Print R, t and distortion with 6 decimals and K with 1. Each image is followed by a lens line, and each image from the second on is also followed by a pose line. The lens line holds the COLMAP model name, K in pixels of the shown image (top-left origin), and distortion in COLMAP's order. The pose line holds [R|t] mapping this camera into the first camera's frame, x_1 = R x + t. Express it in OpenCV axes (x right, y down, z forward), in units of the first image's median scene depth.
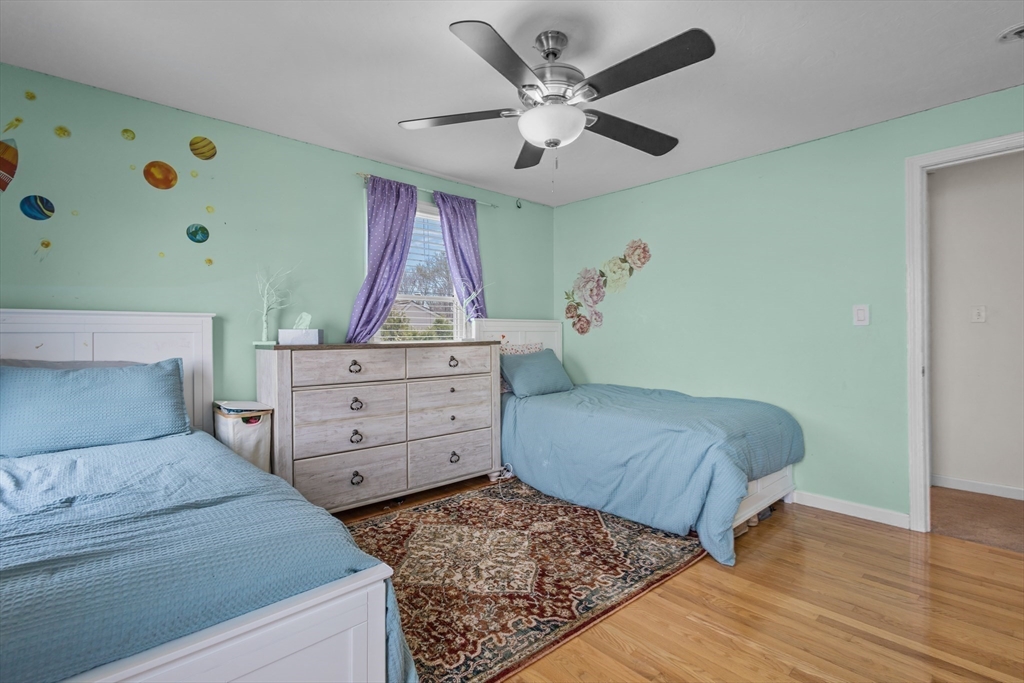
lens RADIAL K [[478.2, 0, 509.9], [0, 478.2, 336.0], [0, 0, 1]] dist [0.015243, -0.008970]
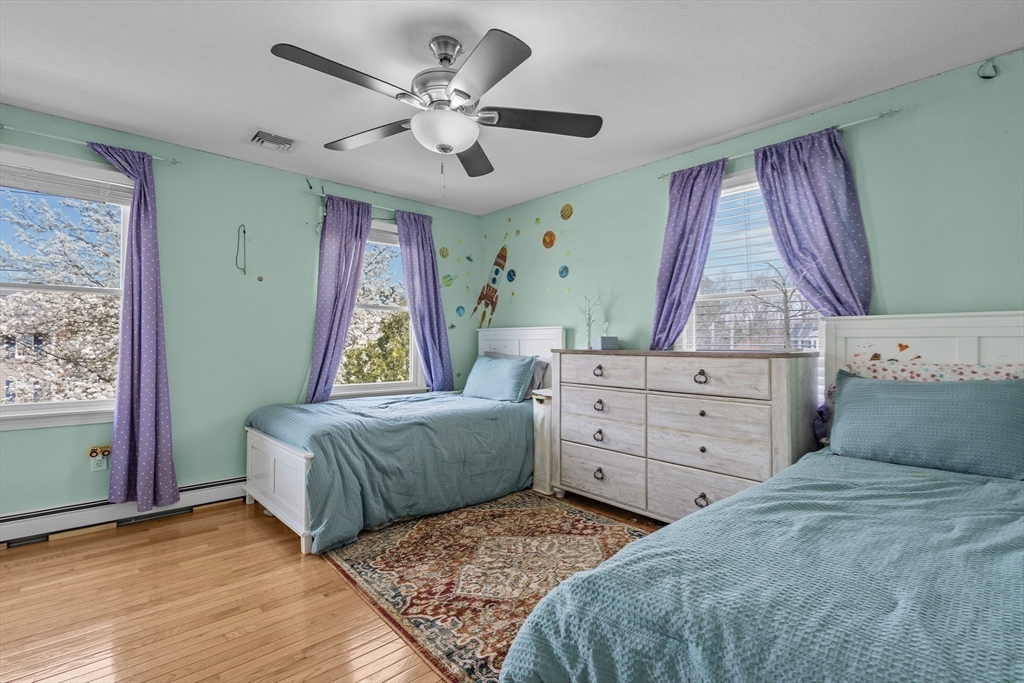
lens RADIAL K [[478.2, 0, 509.9], [0, 478.2, 336.0], [0, 0, 1]] dist [0.015243, -0.008970]
pose [[-0.003590, -0.006556, -0.999972, 0.822081], [-0.005992, 0.999961, -0.006535, -0.007281], [0.999976, 0.005968, -0.003629, 0.858535]]
